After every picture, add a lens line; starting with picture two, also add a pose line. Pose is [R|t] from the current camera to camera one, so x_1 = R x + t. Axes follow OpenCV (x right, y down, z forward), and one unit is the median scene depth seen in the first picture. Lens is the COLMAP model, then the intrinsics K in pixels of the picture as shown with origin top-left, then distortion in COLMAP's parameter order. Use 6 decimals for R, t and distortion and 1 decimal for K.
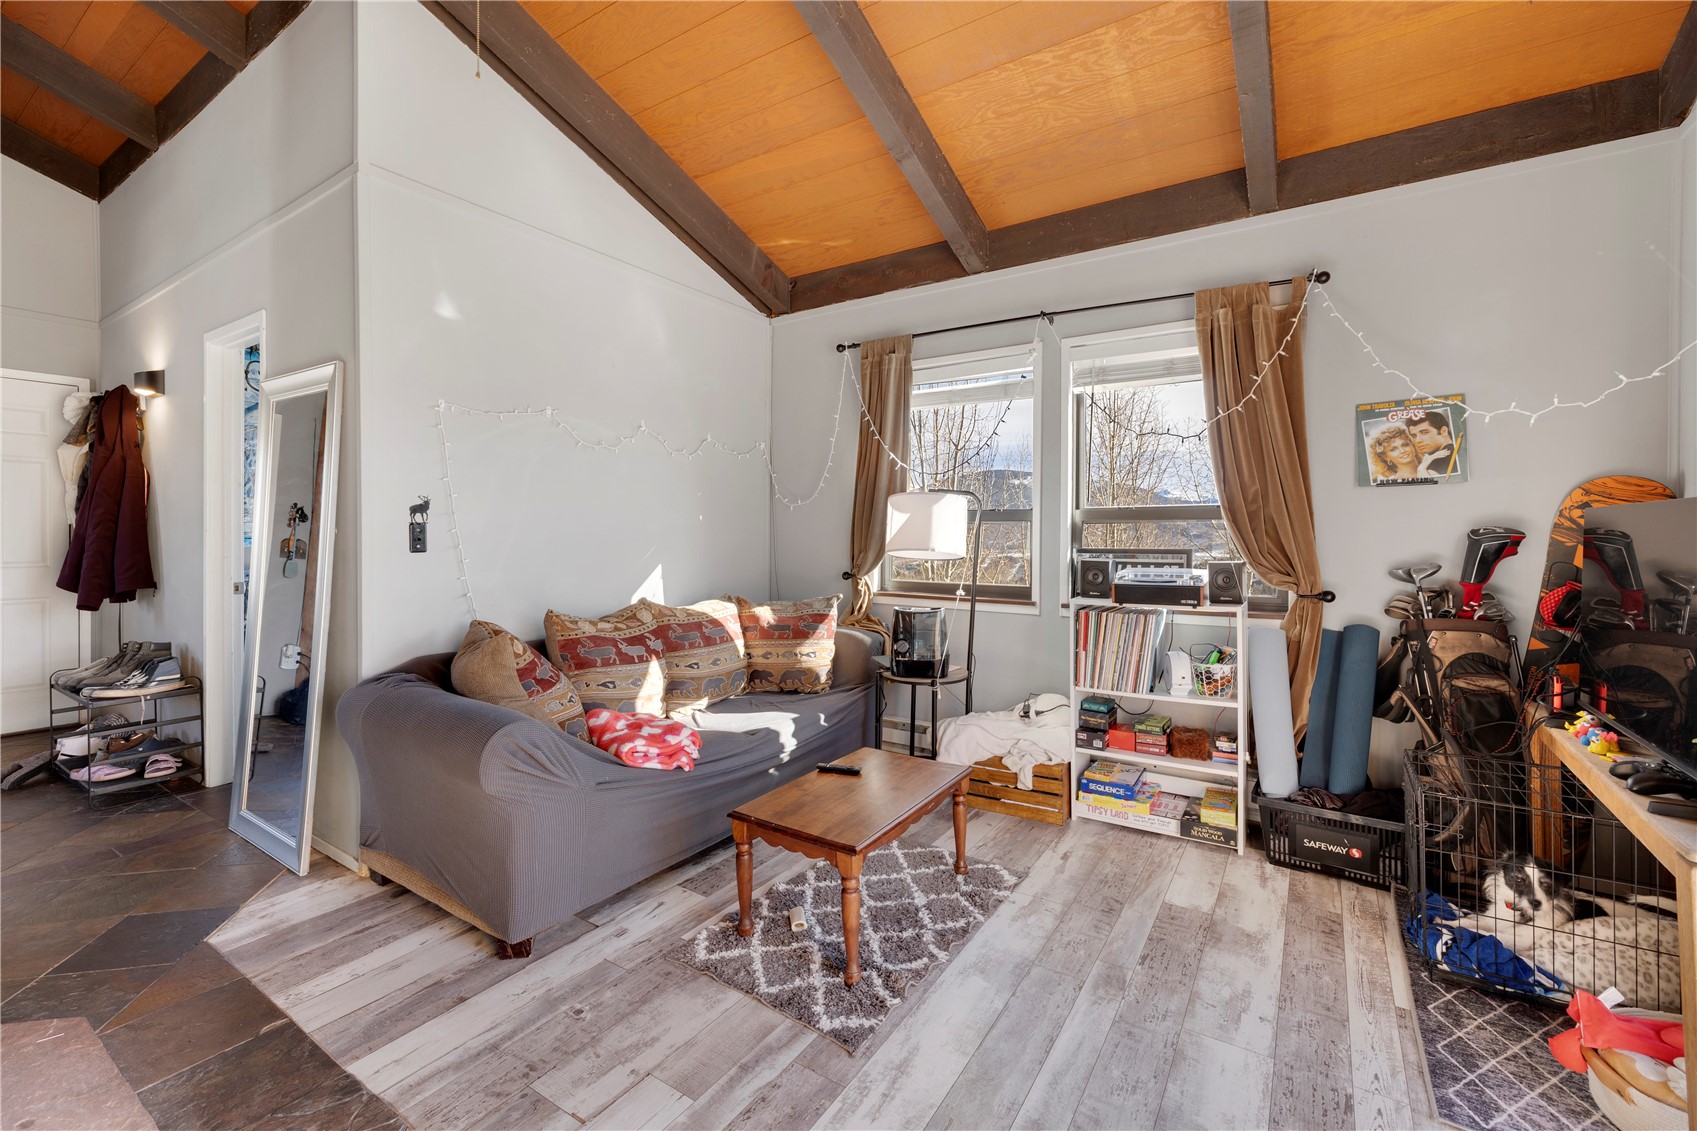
lens RADIAL K [[722.7, 0, 830.7], [0, 722.7, 533.4], [0, 0, 1]] dist [0.000660, 0.000270]
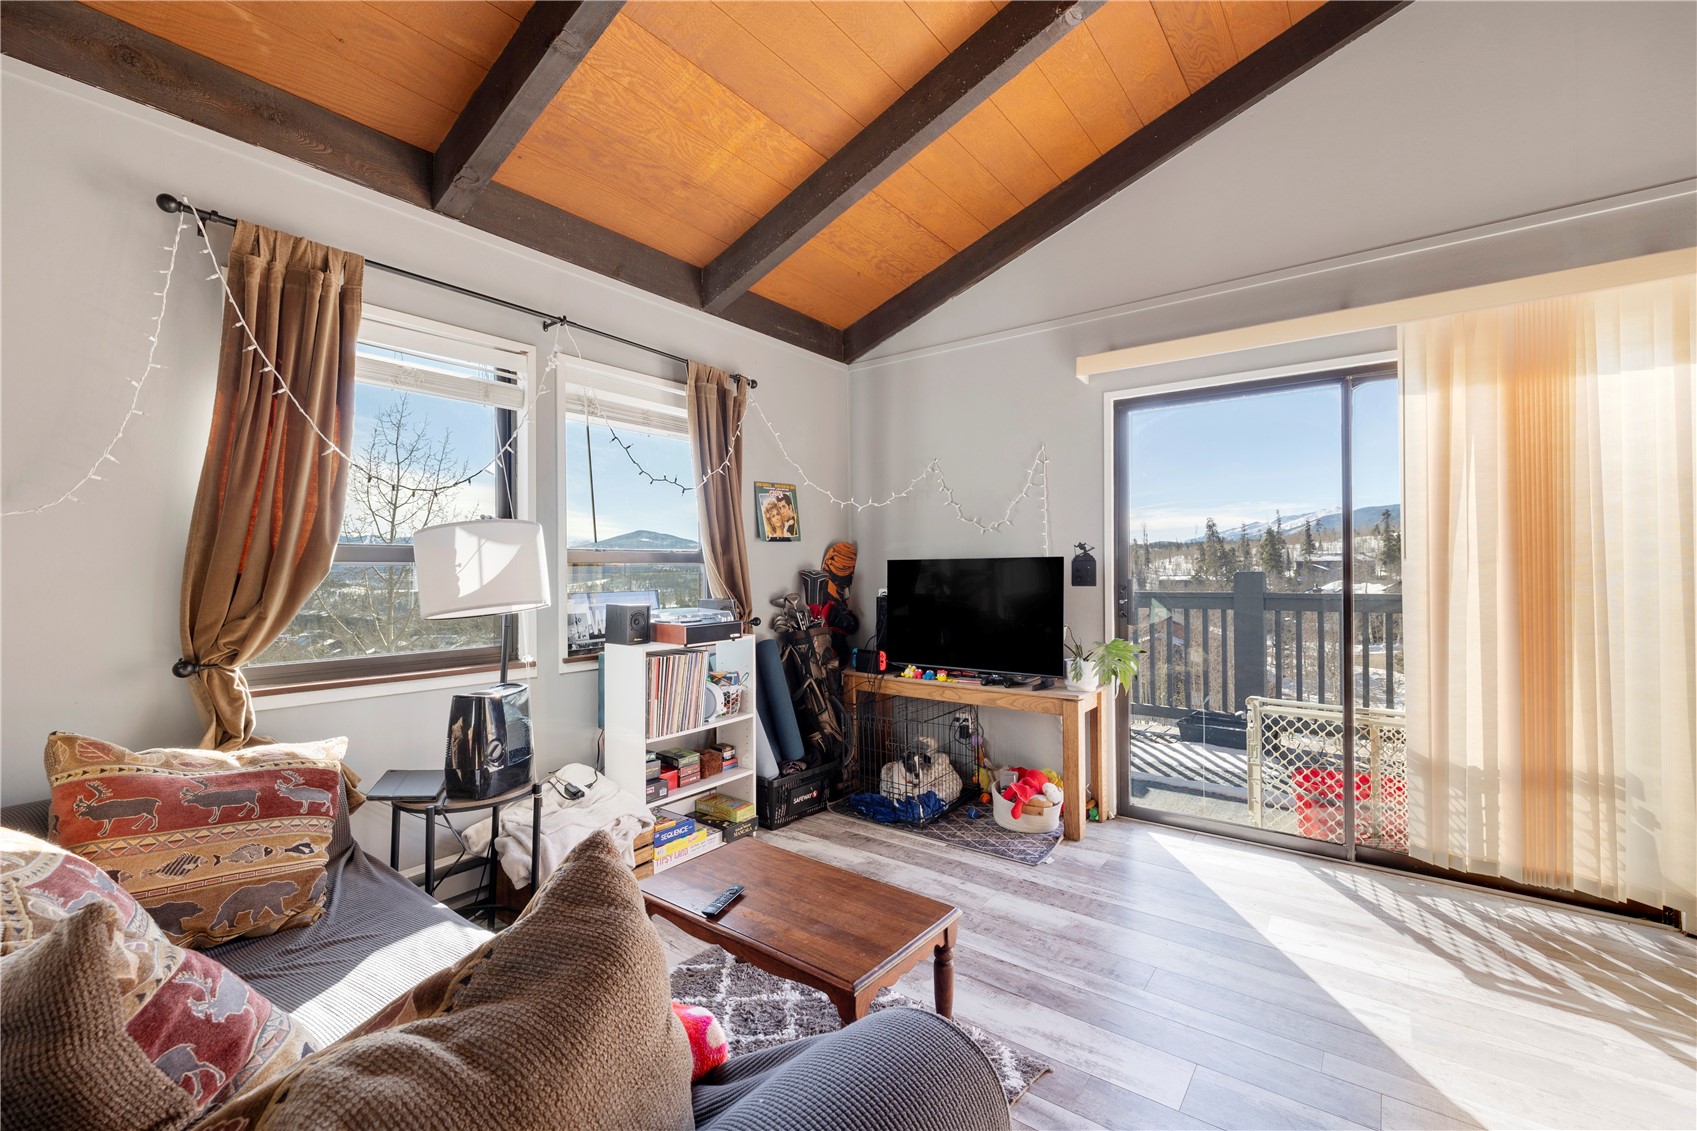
lens RADIAL K [[723.4, 0, 845.6], [0, 723.4, 558.5], [0, 0, 1]] dist [0.002338, 0.000062]
pose [[0.055019, 0.014514, 0.998380, -0.666161], [0.009132, 0.999845, -0.015039, -0.008335], [-0.998444, 0.009945, 0.054877, 0.776264]]
